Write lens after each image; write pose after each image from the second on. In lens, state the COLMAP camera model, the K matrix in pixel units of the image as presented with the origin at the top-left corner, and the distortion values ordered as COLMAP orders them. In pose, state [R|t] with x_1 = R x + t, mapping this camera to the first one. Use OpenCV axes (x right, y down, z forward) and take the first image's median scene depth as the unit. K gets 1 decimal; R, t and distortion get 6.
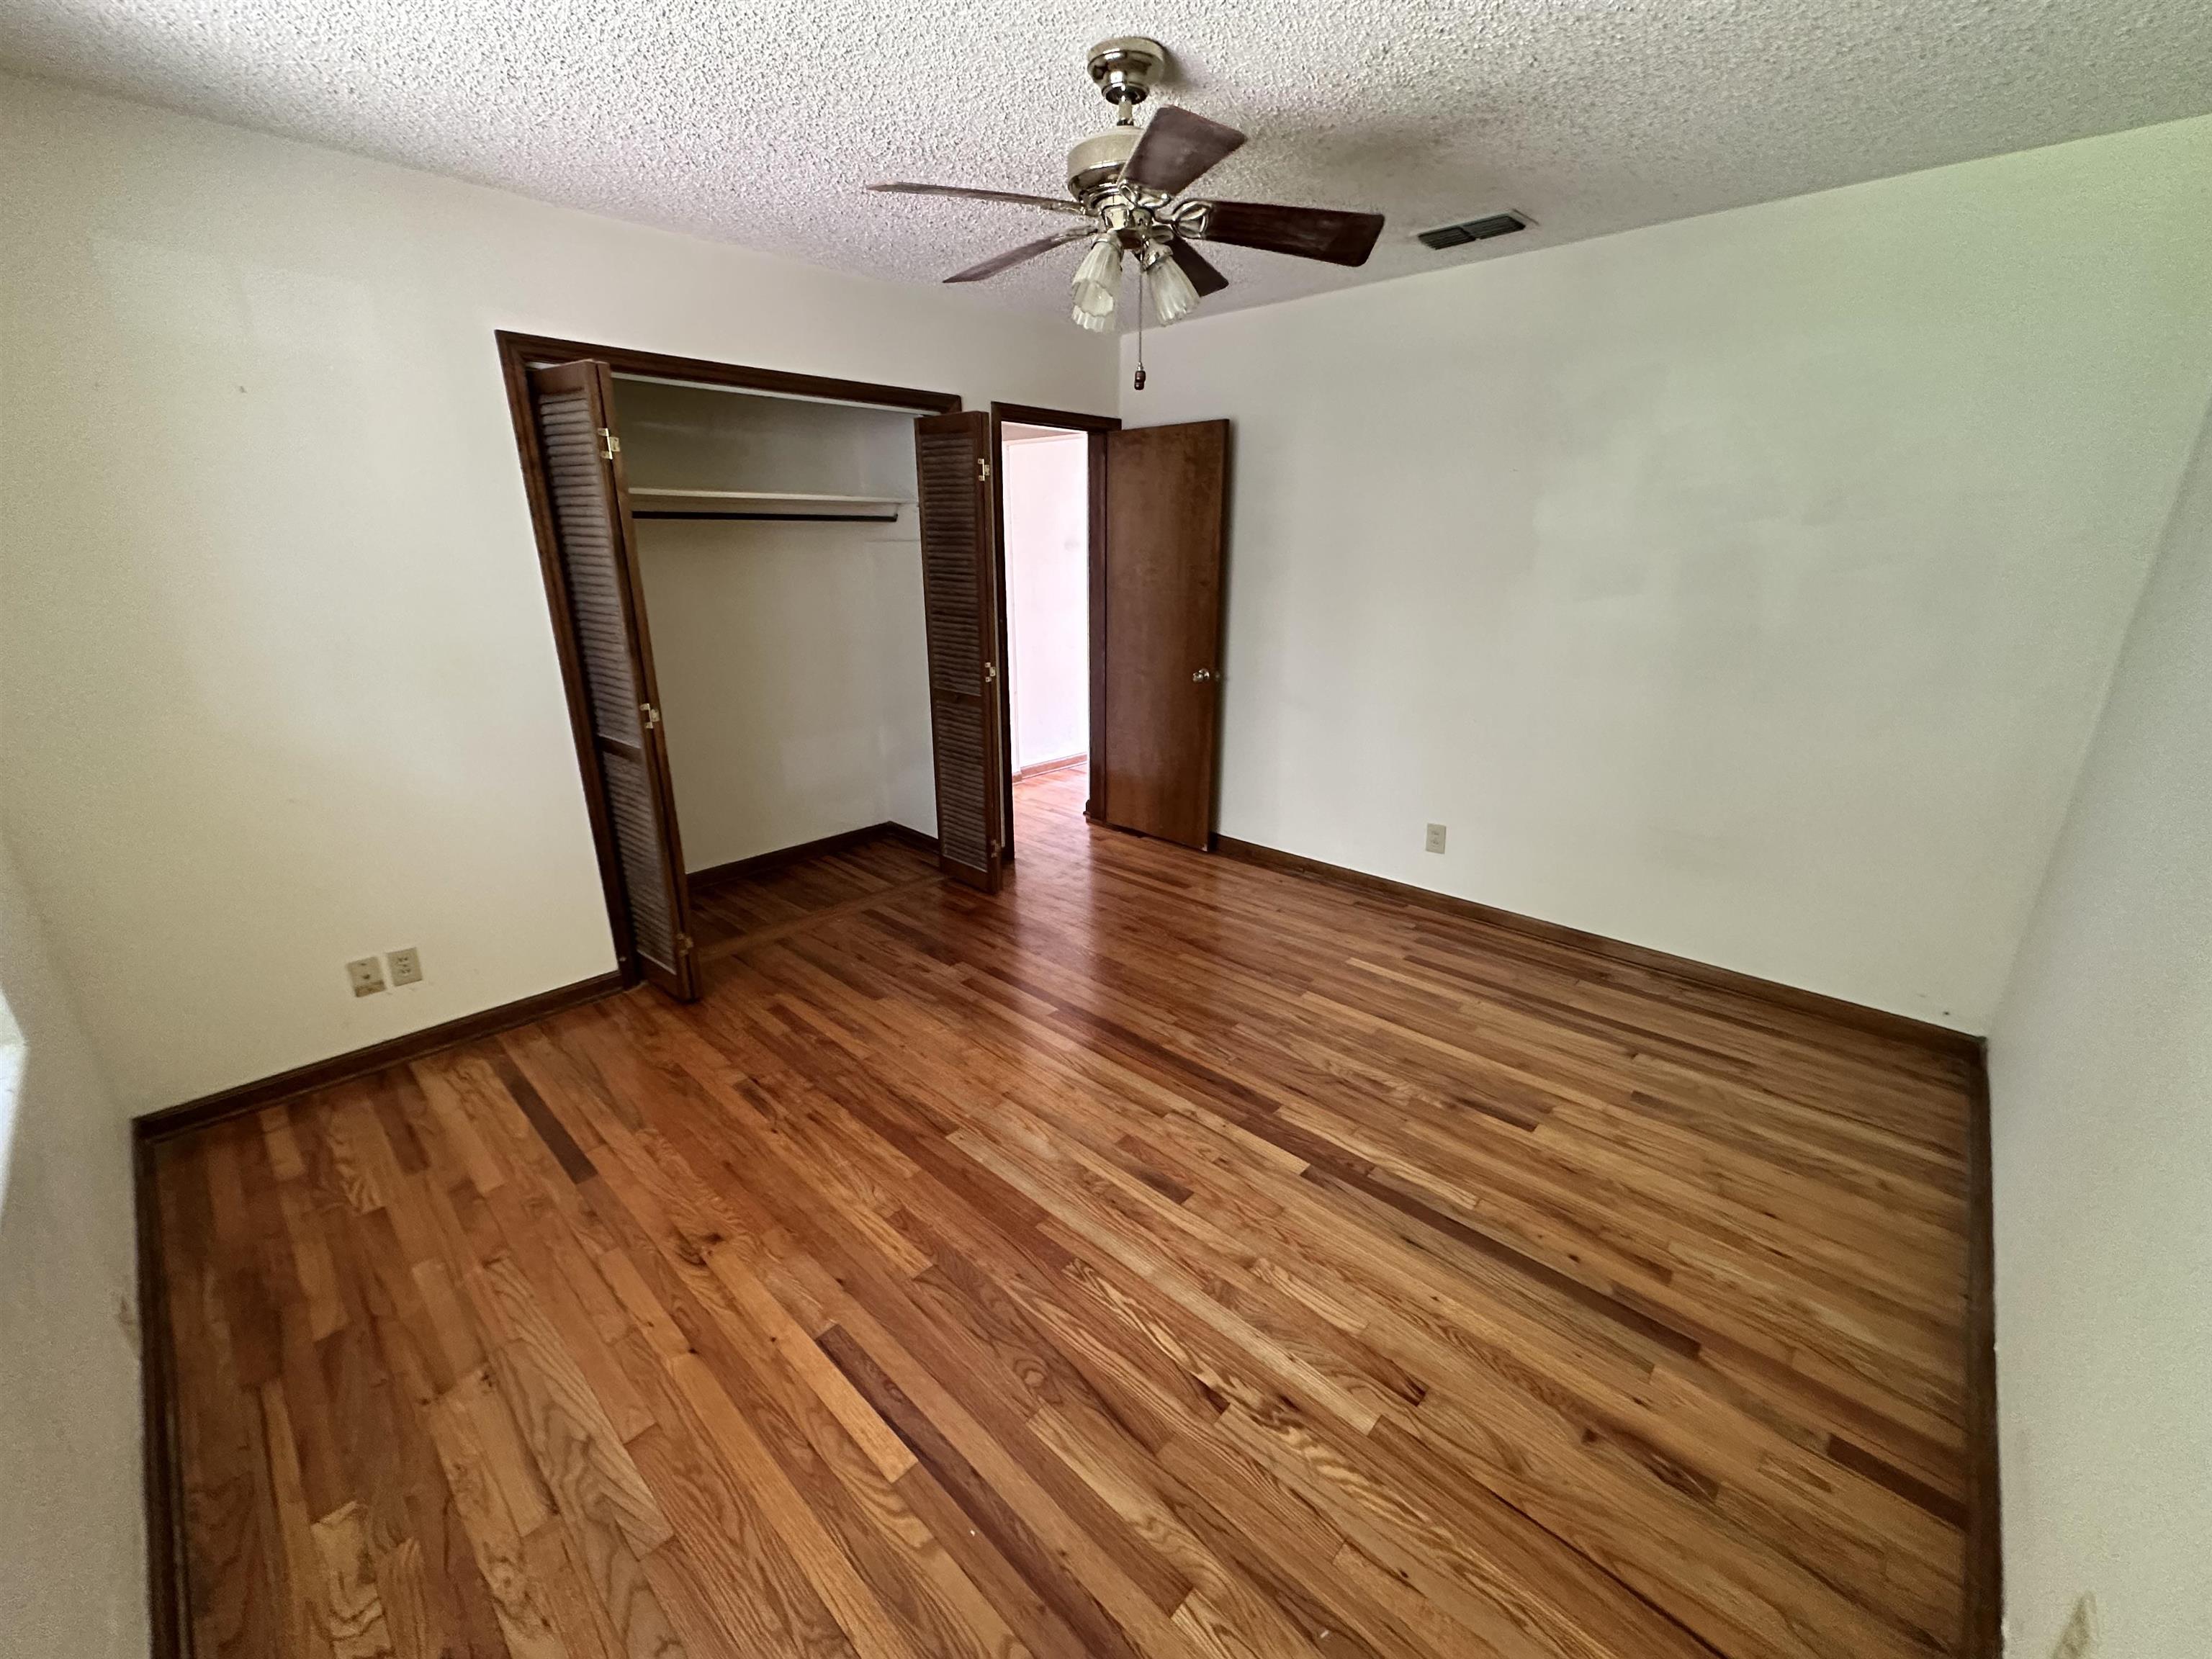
lens RADIAL K [[885.2, 0, 1102.4], [0, 885.2, 834.5], [0, 0, 1]] dist [-0.001616, -0.000183]
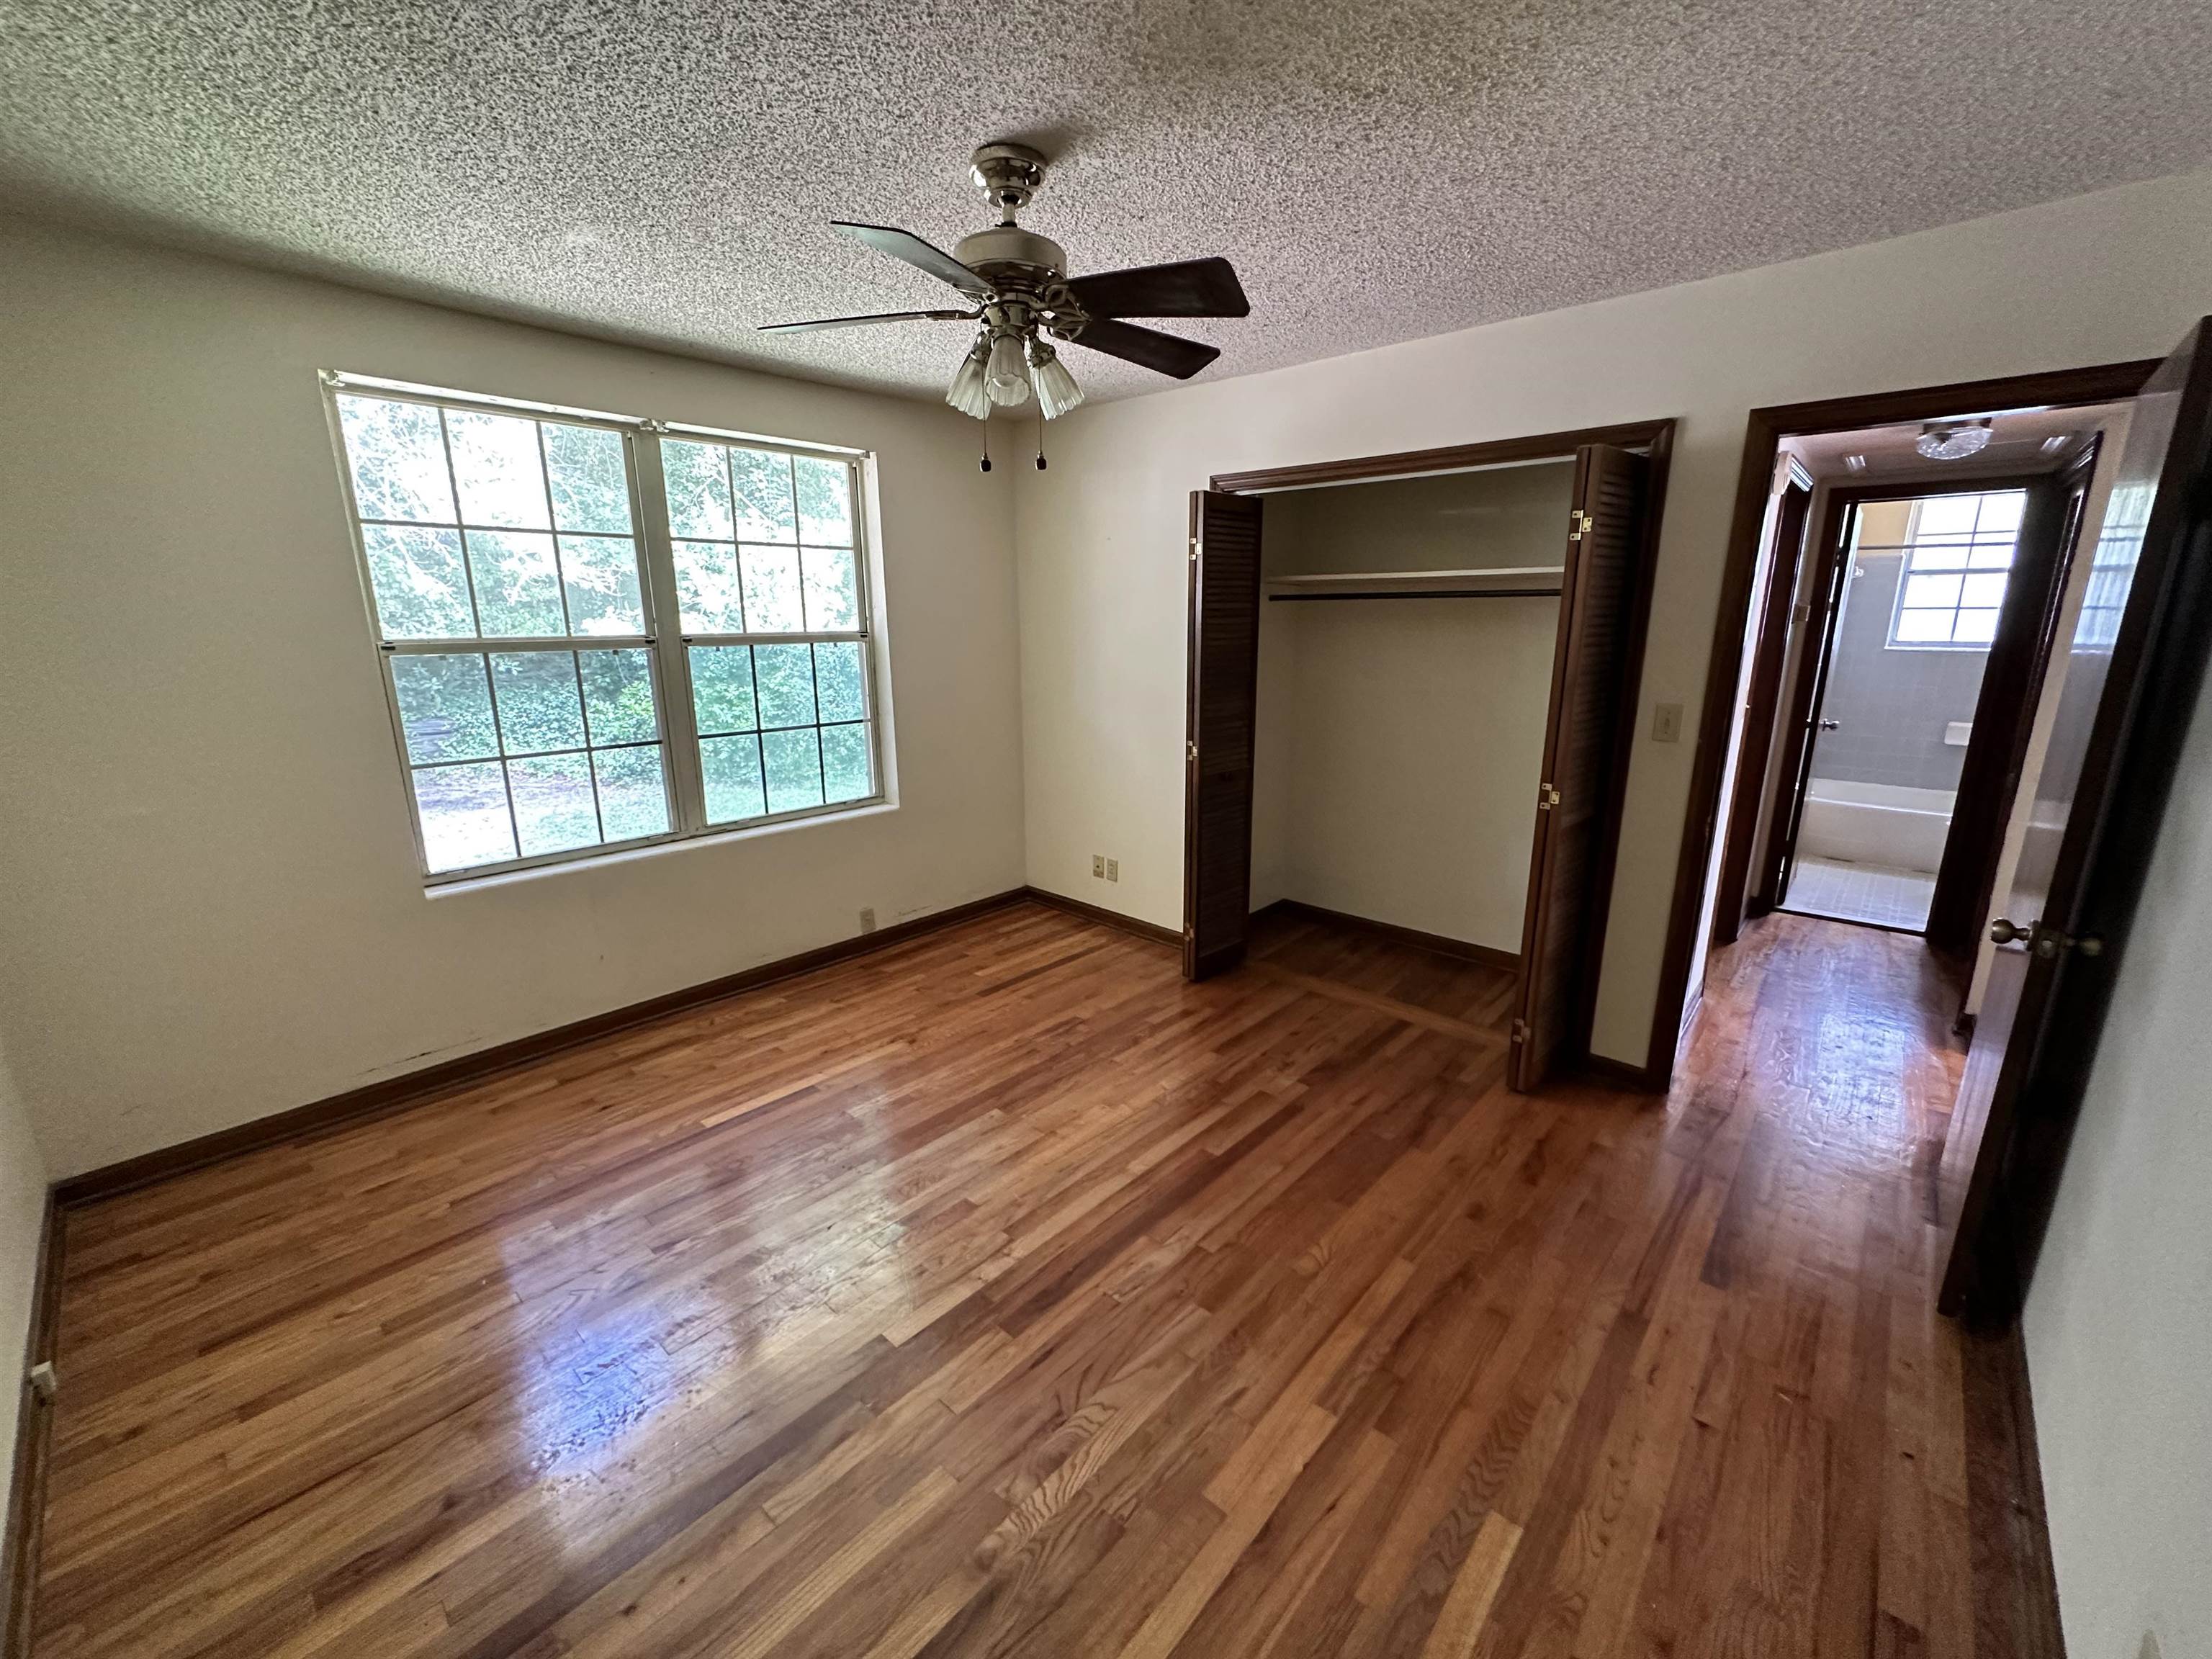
lens RADIAL K [[881.1, 0, 1105.0], [0, 881.1, 829.4], [0, 0, 1]] dist [-0.003756, 0.000830]
pose [[0.013440, 0.240150, -0.970643, 0.814519], [-0.314190, 0.922578, 0.223907, -0.292985], [0.949265, 0.301957, 0.087852, 0.841518]]
